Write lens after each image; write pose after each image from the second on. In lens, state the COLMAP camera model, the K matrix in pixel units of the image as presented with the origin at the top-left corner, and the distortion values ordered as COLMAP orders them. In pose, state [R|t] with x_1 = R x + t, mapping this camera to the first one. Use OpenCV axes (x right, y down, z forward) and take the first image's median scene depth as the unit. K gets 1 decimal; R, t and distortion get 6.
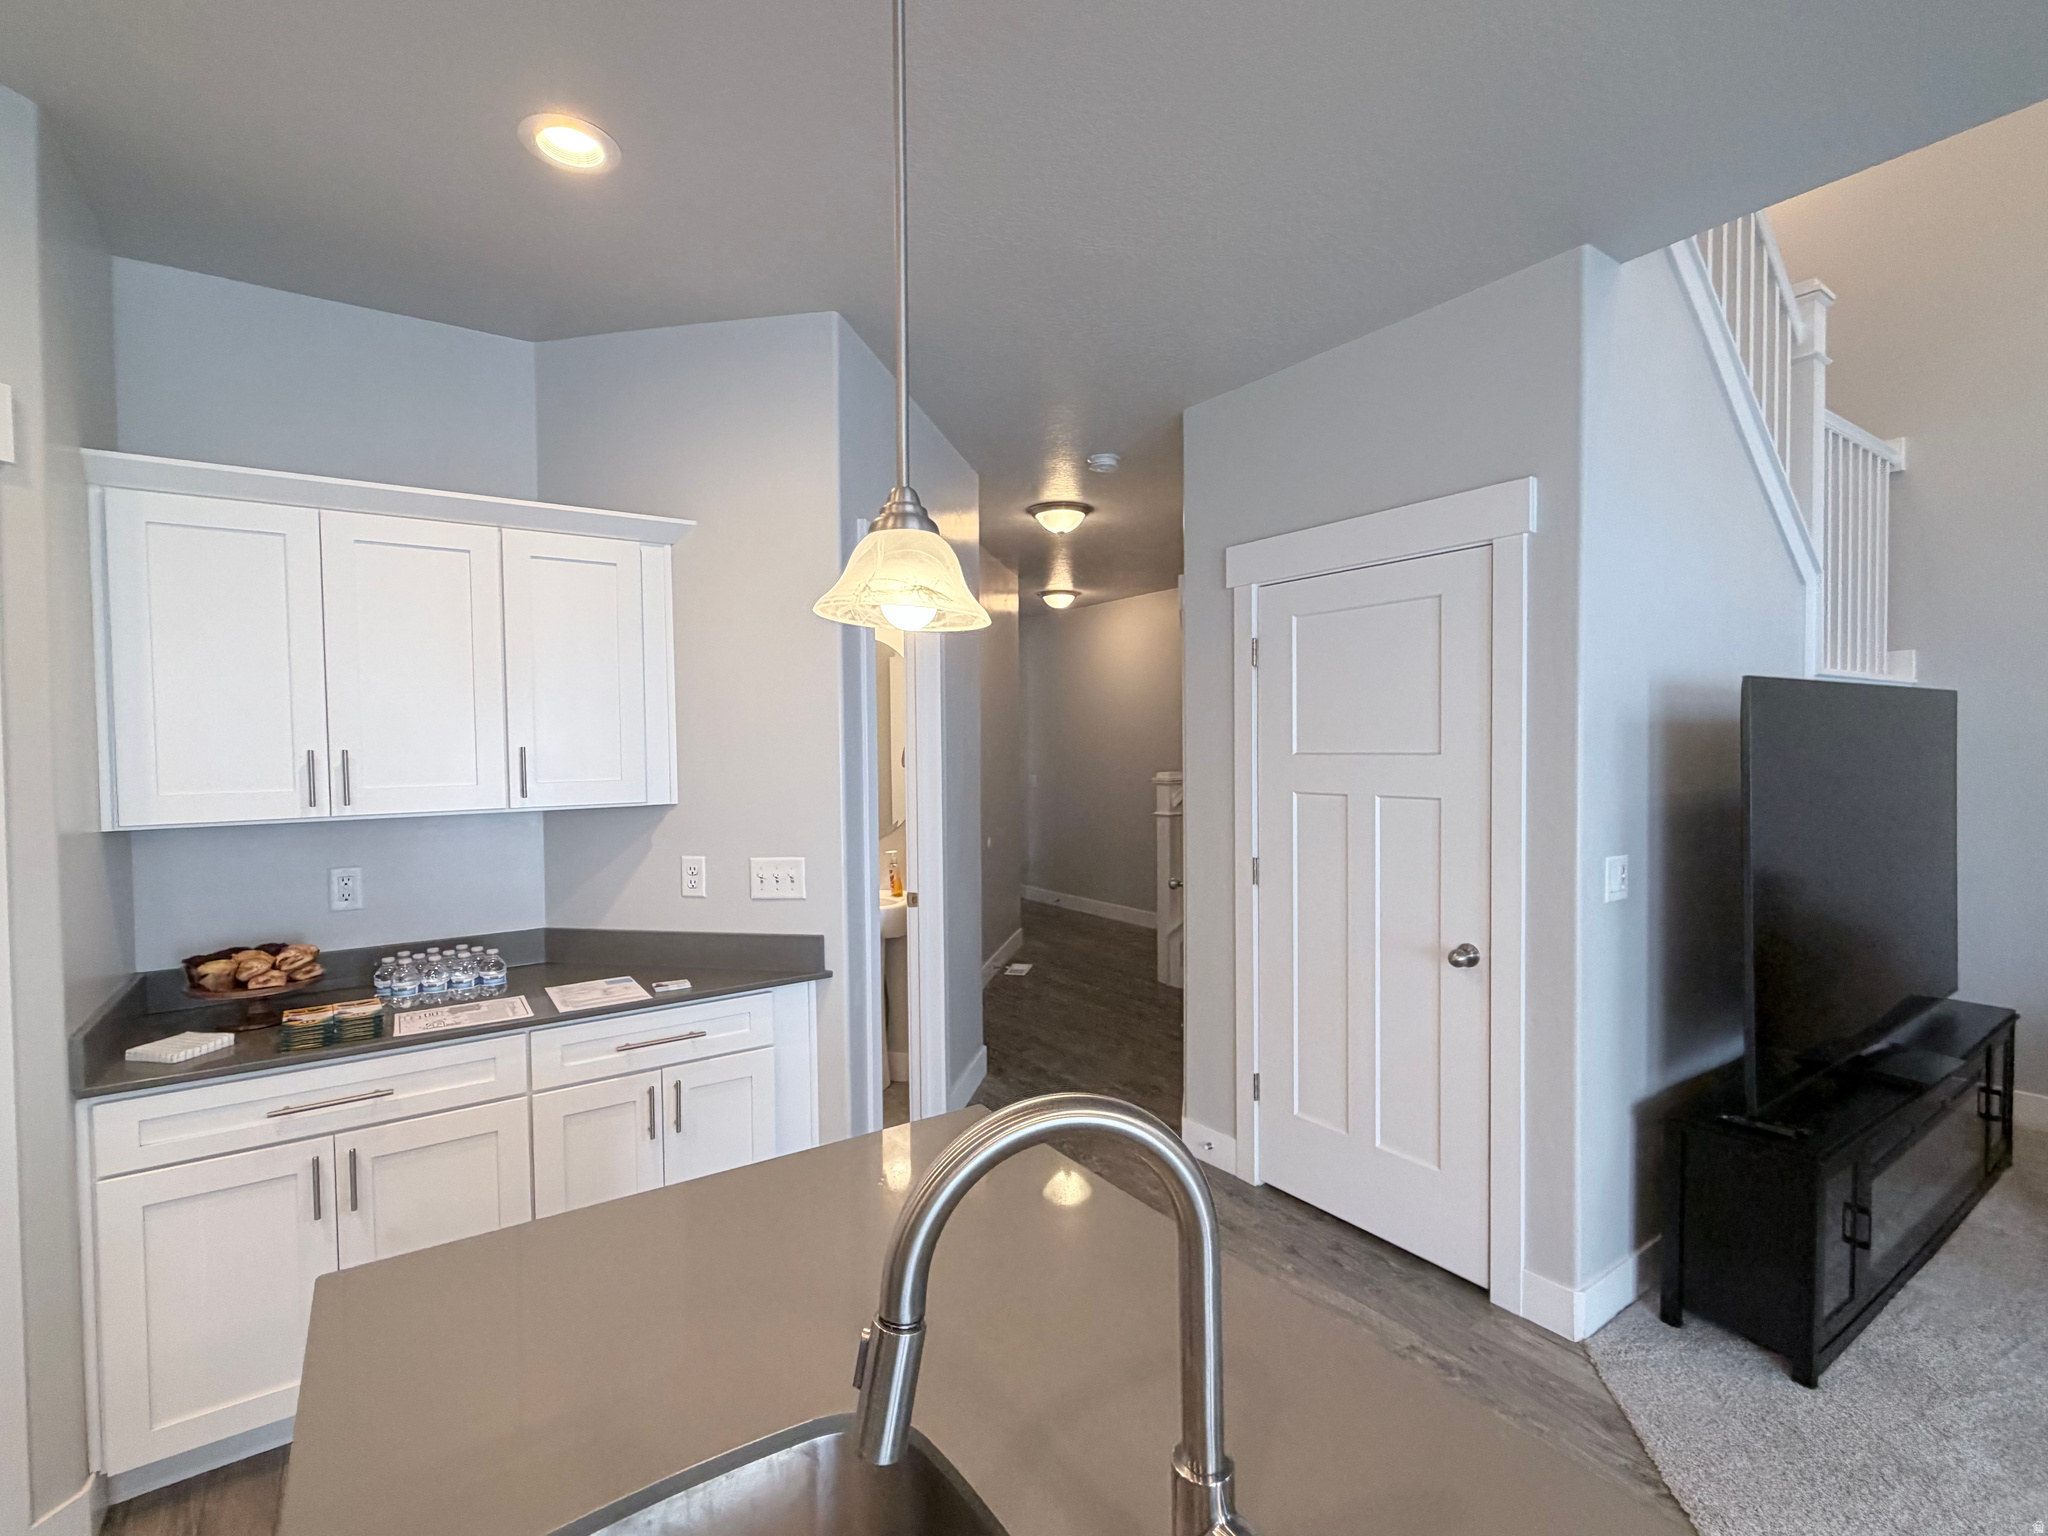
lens RADIAL K [[938.3, 0, 1023.4], [0, 938.3, 772.1], [0, 0, 1]] dist [-0.000358, -0.000554]
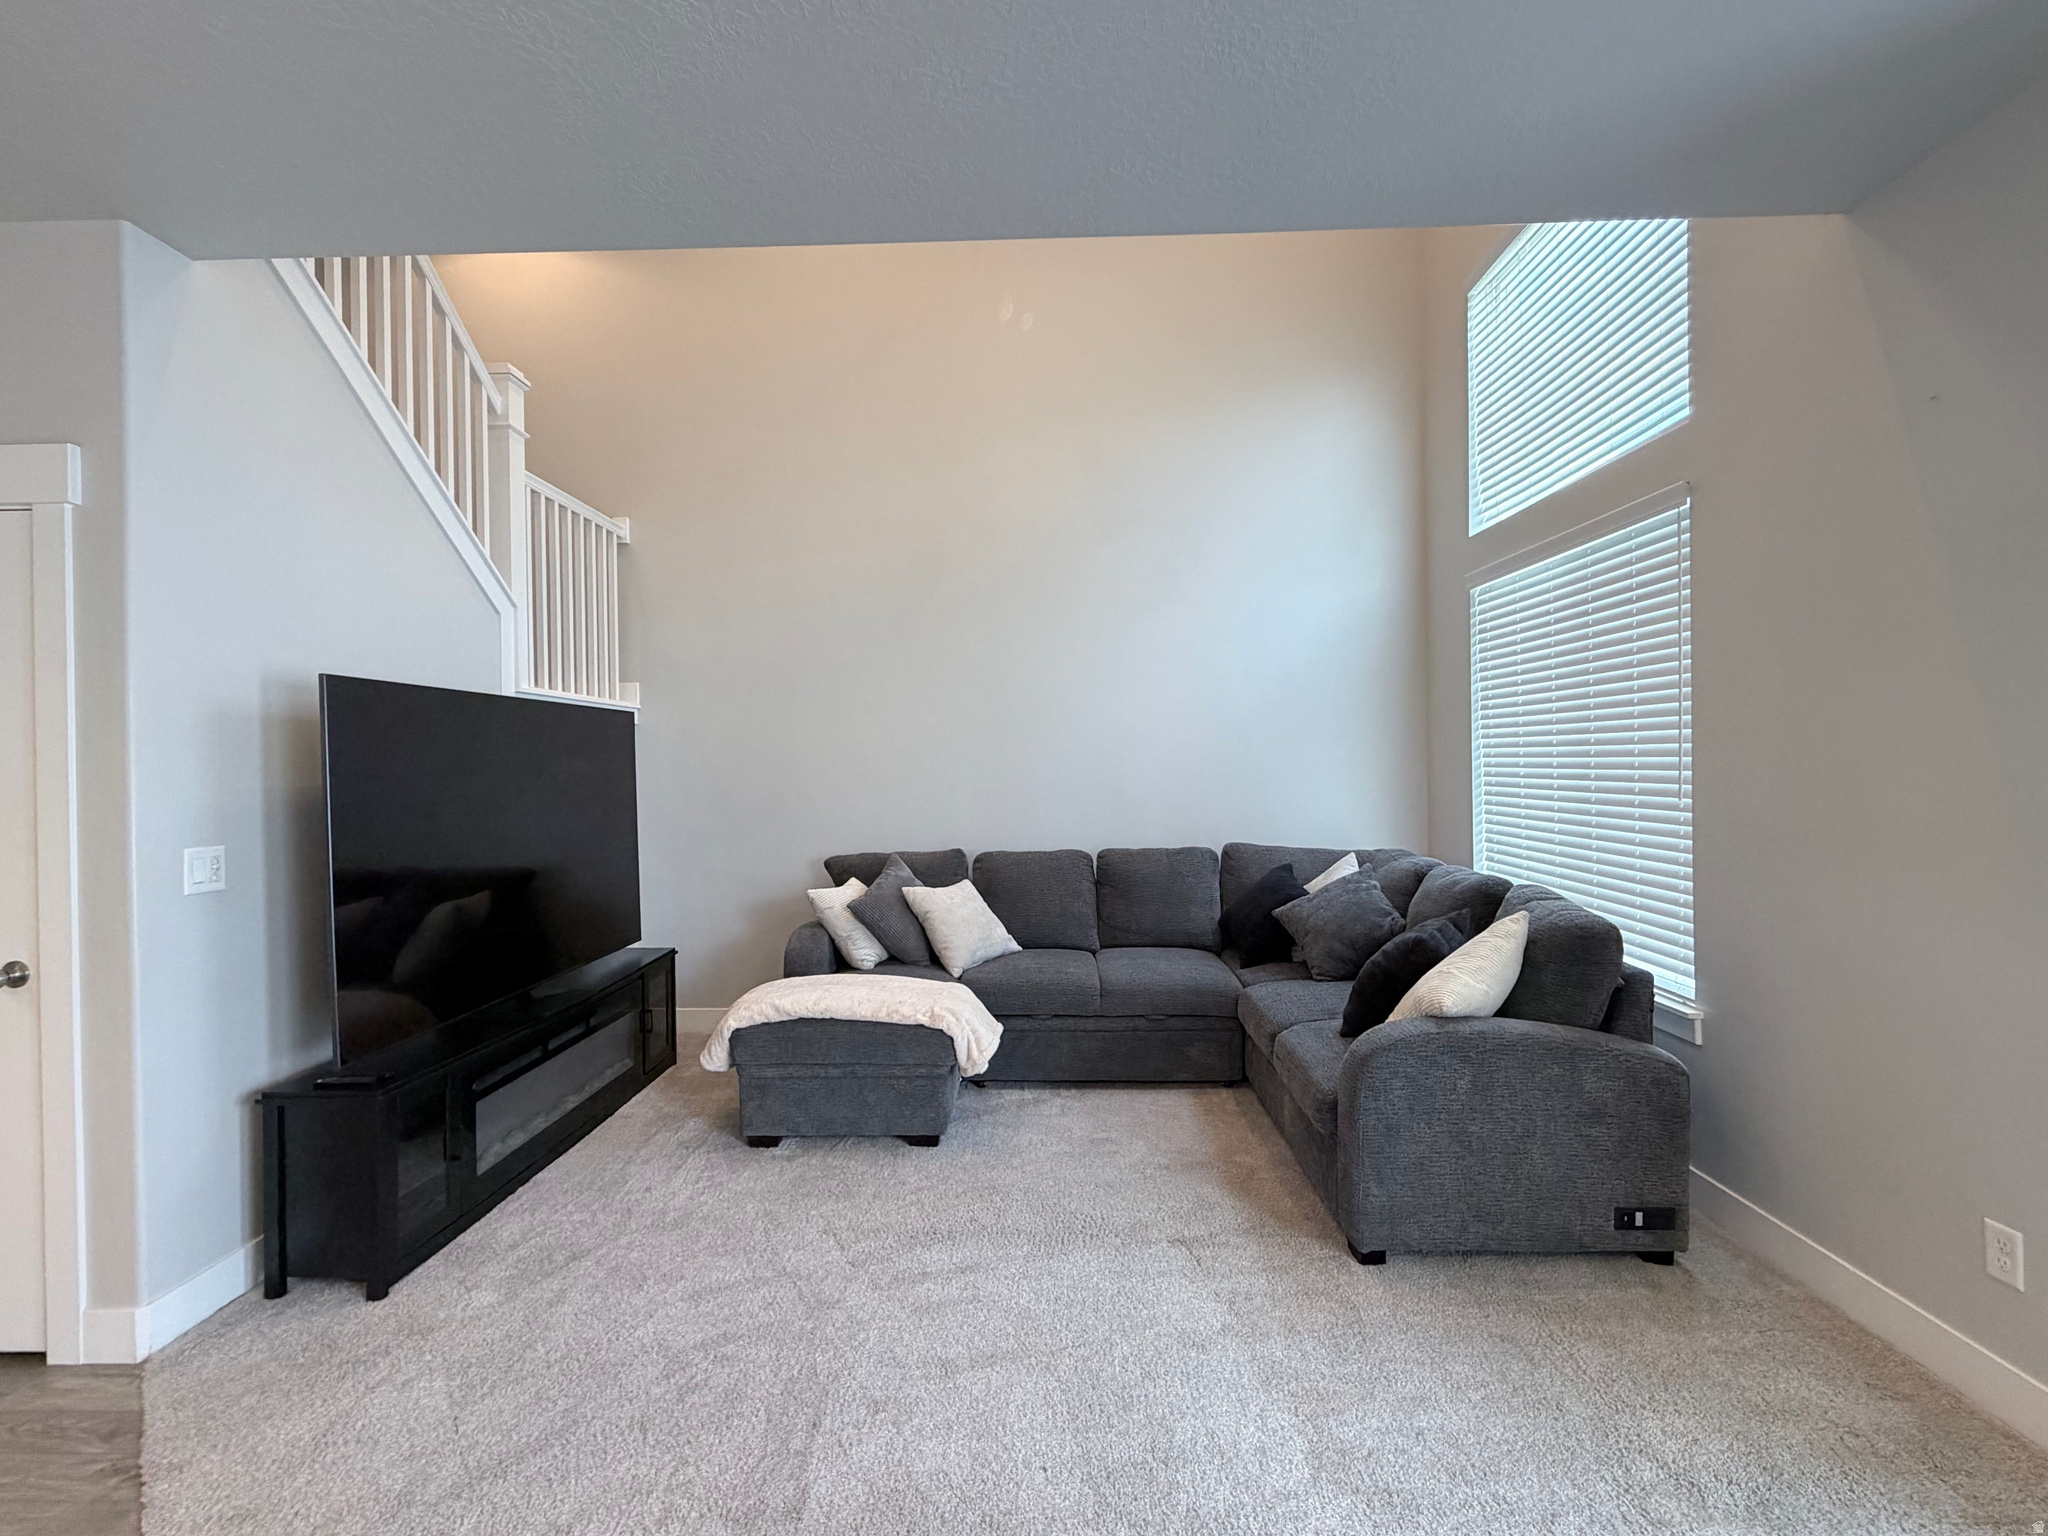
lens RADIAL K [[938.3, 0, 1022.6], [0, 938.3, 770.9], [0, 0, 1]] dist [-0.000358, -0.000554]
pose [[0.585327, -0.000294, 0.810797, 0.318921], [0.030790, 0.999287, -0.021866, 0.054454], [-0.810212, 0.037763, 0.584919, -0.277114]]
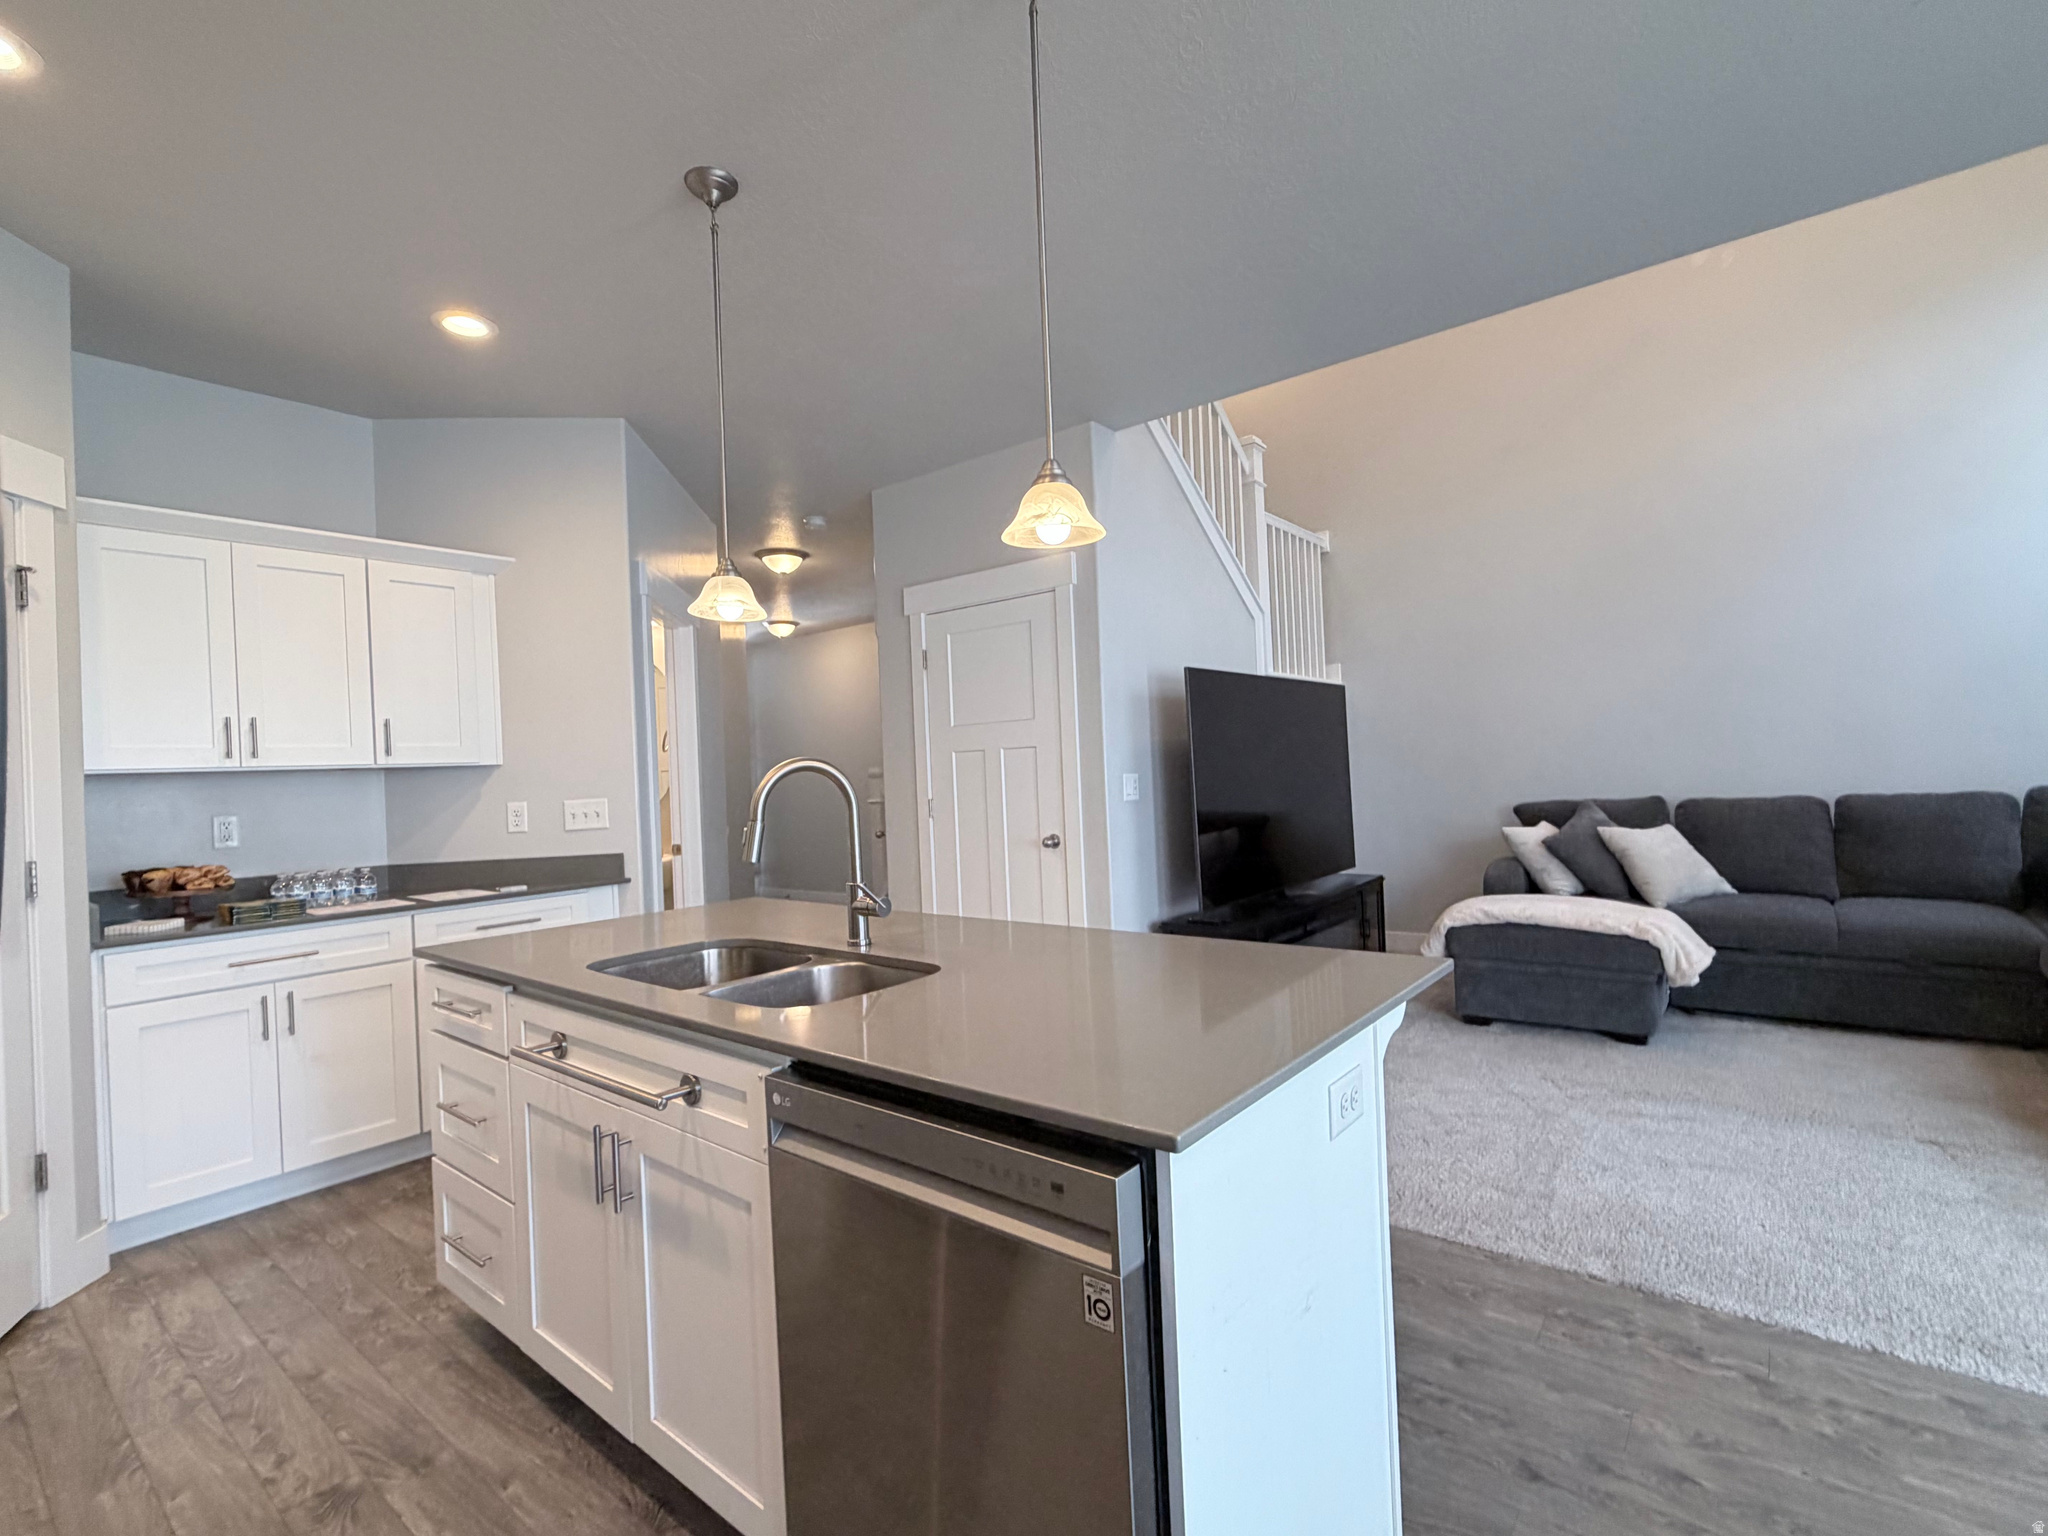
lens RADIAL K [[938.3, 0, 1022.9], [0, 938.3, 772.5], [0, 0, 1]] dist [-0.000358, -0.000554]
pose [[0.957240, -0.029233, 0.287816, -0.042129], [0.040543, 0.998619, -0.033412, 0.129419], [-0.286441, 0.043652, 0.957103, -0.547280]]
